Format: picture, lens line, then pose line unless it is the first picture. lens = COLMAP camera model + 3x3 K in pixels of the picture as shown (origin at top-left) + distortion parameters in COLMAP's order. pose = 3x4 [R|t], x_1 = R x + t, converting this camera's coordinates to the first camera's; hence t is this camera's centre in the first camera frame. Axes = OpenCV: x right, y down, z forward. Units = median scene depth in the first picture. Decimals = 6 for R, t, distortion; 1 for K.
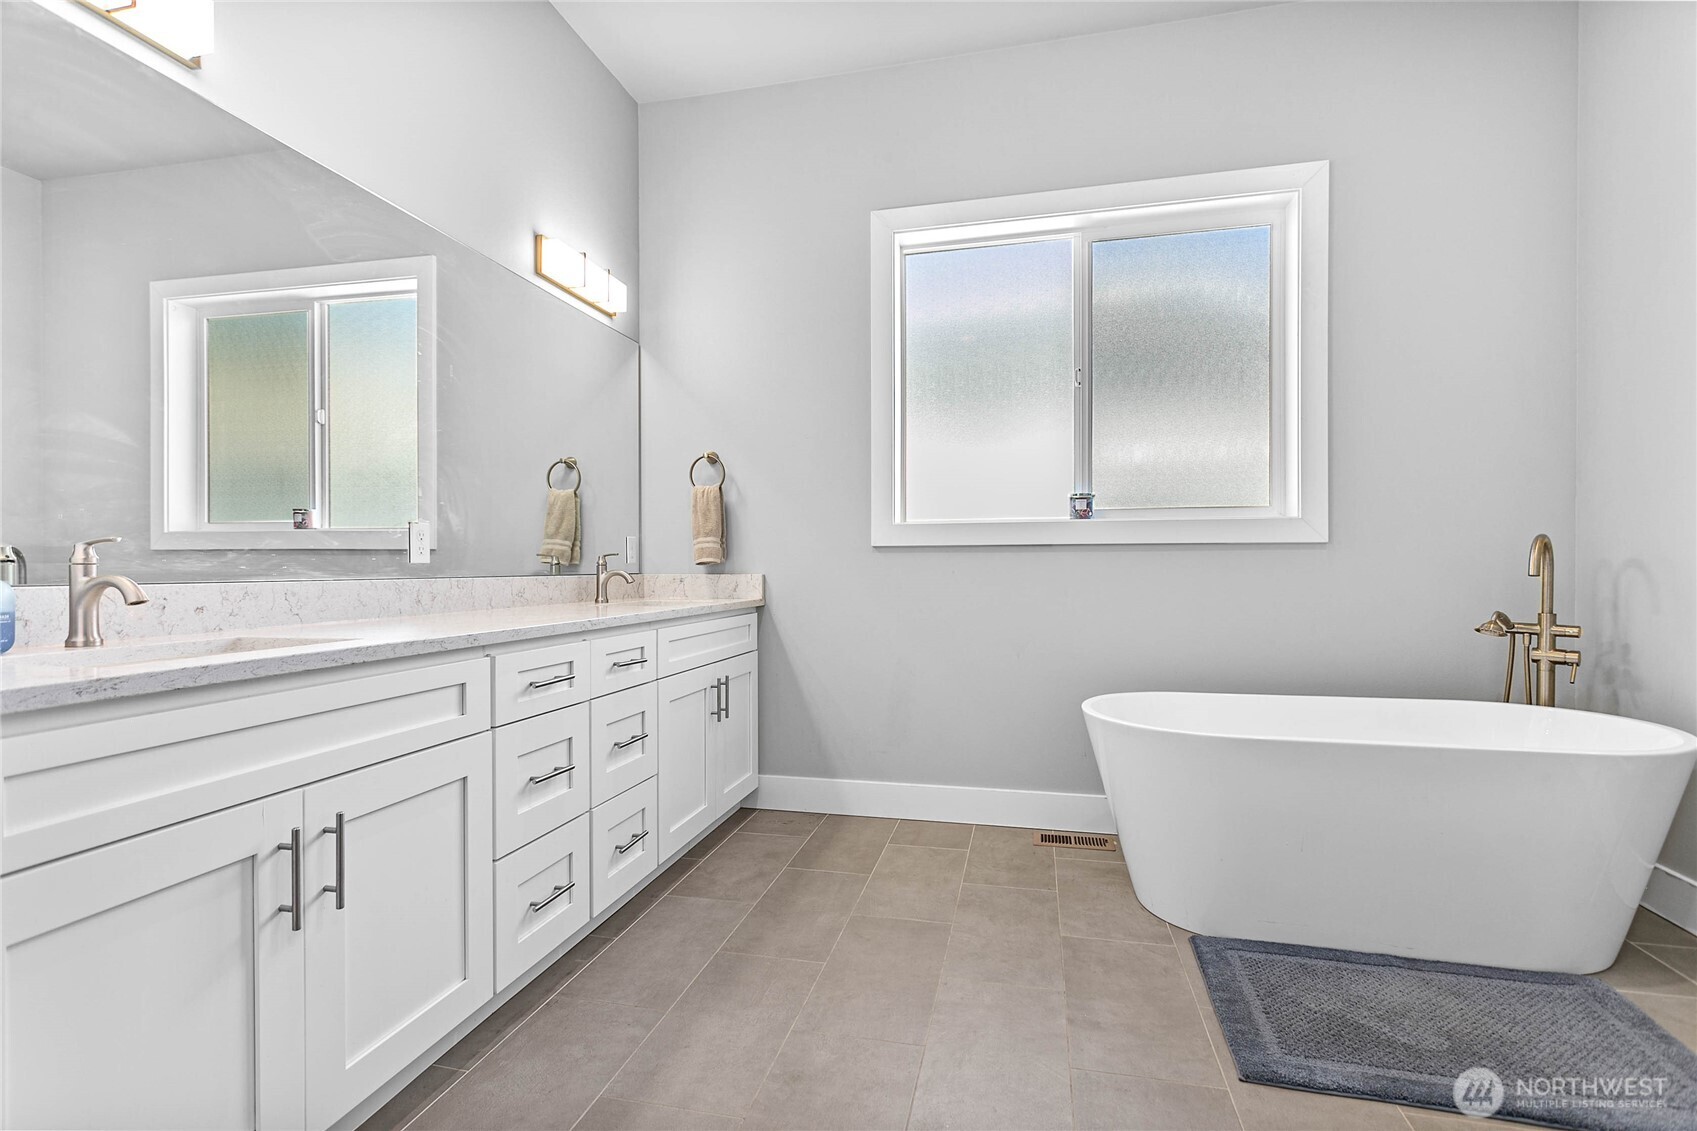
lens RADIAL K [[803.7, 0, 841.4], [0, 803.7, 567.9], [0, 0, 1]] dist [-0.000112, 0.002531]
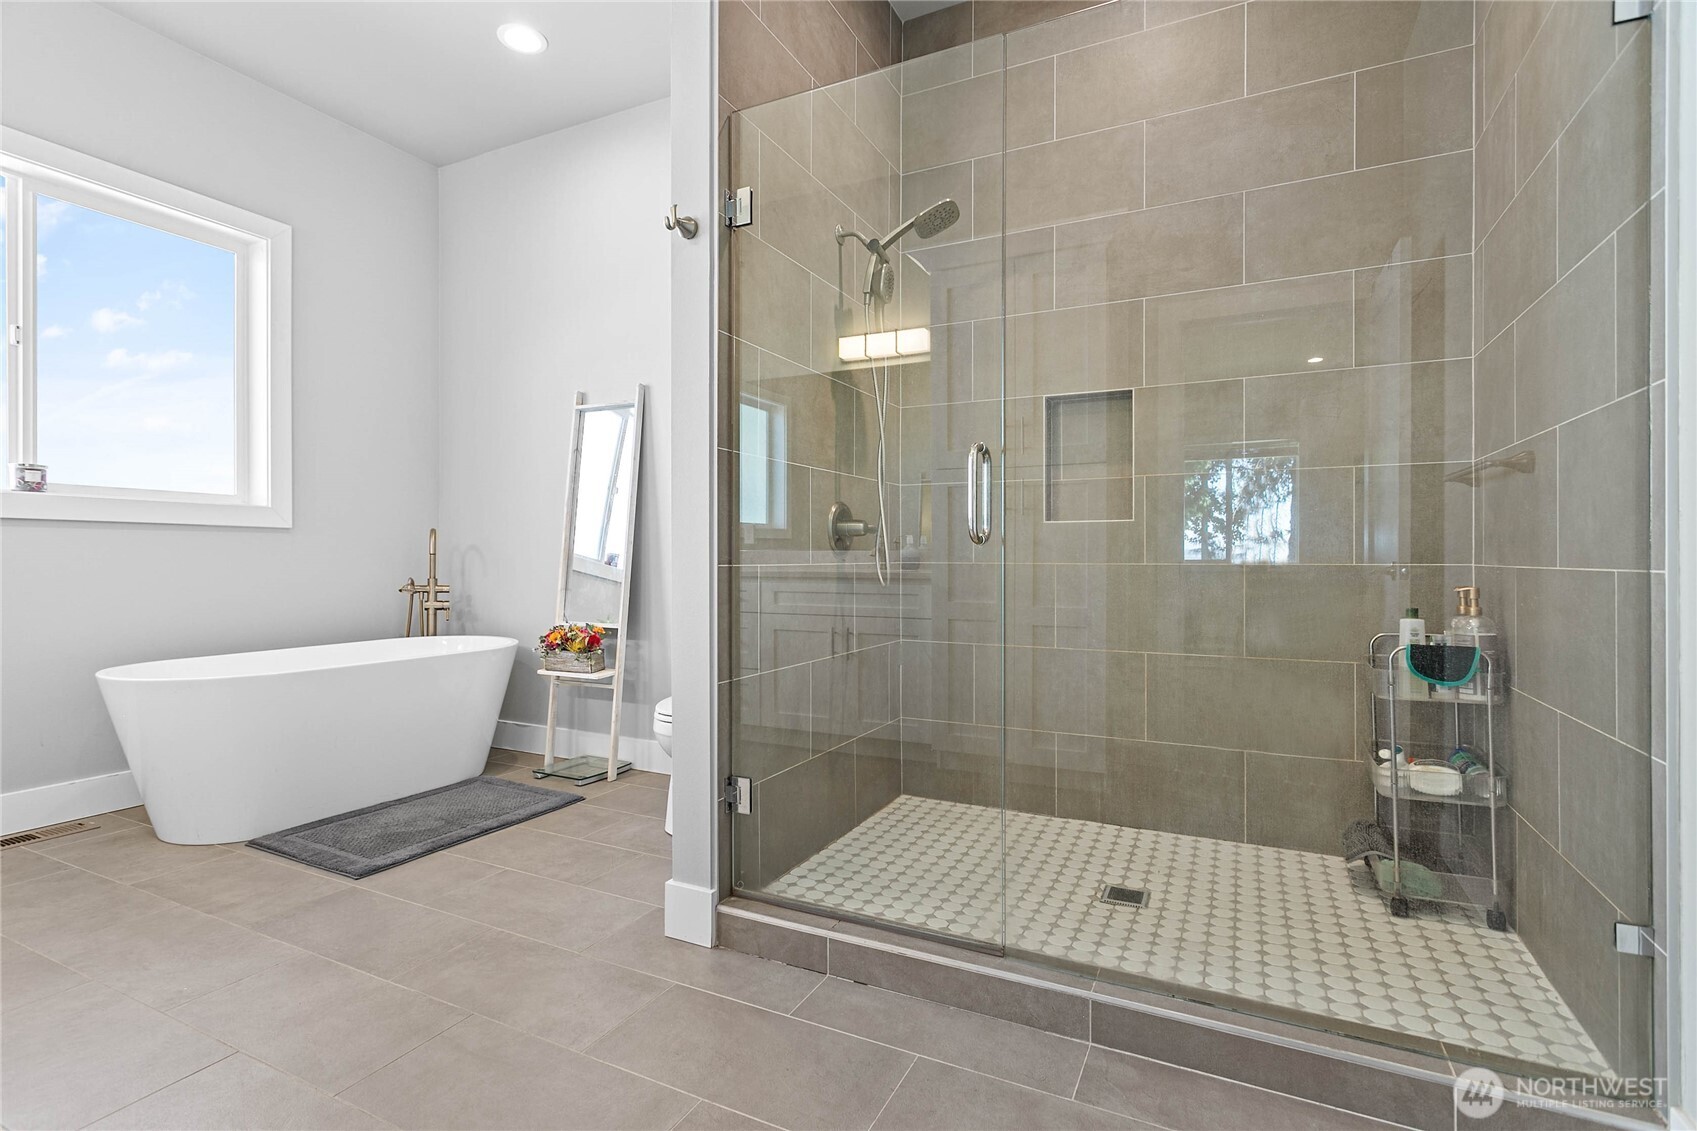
lens RADIAL K [[803.7, 0, 846.9], [0, 803.7, 561.9], [0, 0, 1]] dist [-0.000112, 0.002531]
pose [[0.217904, 0.003057, 0.975965, -0.495336], [0.004583, 0.999981, -0.004156, 0.034415], [-0.975959, 0.005378, 0.217886, -0.143551]]
